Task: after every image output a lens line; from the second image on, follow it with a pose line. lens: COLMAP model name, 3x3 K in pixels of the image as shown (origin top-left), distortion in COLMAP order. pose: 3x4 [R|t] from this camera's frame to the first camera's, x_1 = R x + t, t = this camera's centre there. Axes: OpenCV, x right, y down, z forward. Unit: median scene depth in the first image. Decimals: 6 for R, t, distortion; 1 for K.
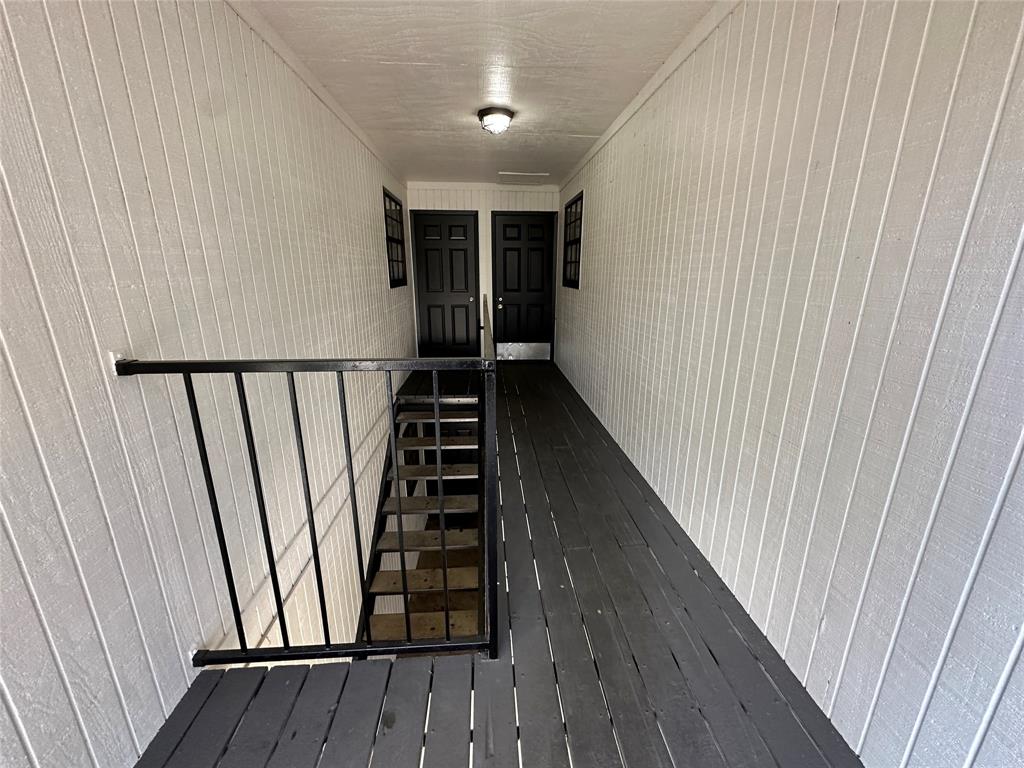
lens RADIAL K [[411.2, 0, 514.5], [0, 411.2, 385.3], [0, 0, 1]] dist [-0.001820, 0.000025]
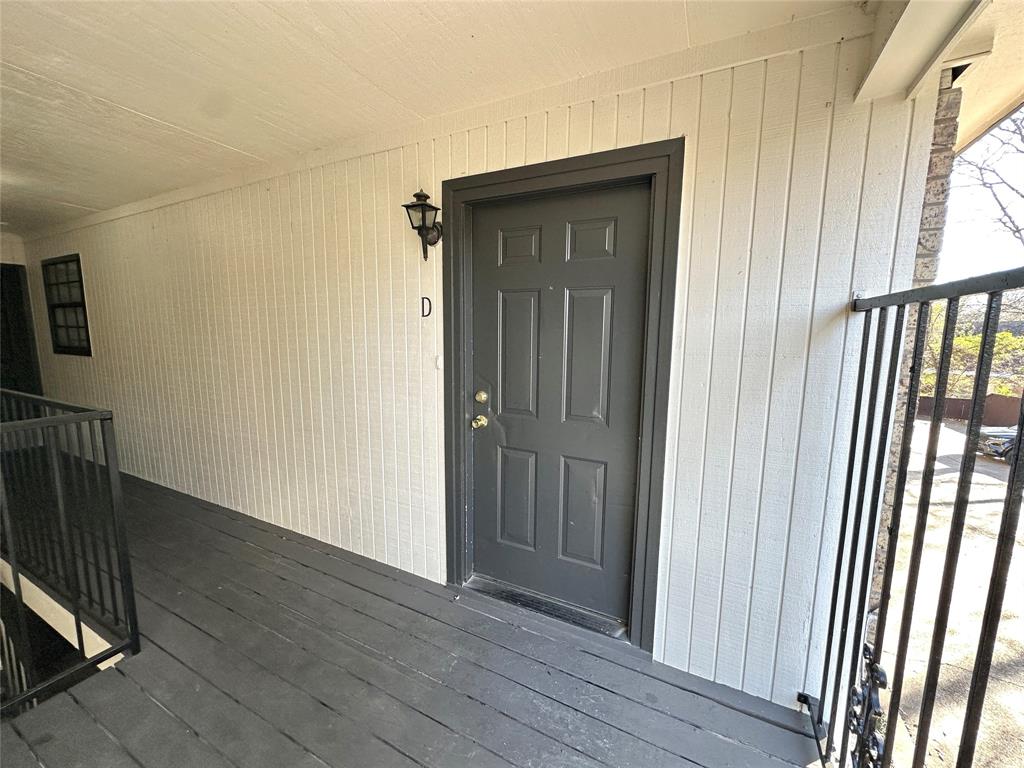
lens RADIAL K [[411.2, 0, 514.5], [0, 411.2, 385.0], [0, 0, 1]] dist [-0.001820, 0.000025]
pose [[0.517378, -0.113321, 0.848221, -0.263499], [0.224606, 0.974426, -0.006819, 0.087485], [-0.825756, 0.194044, 0.529599, -0.473416]]
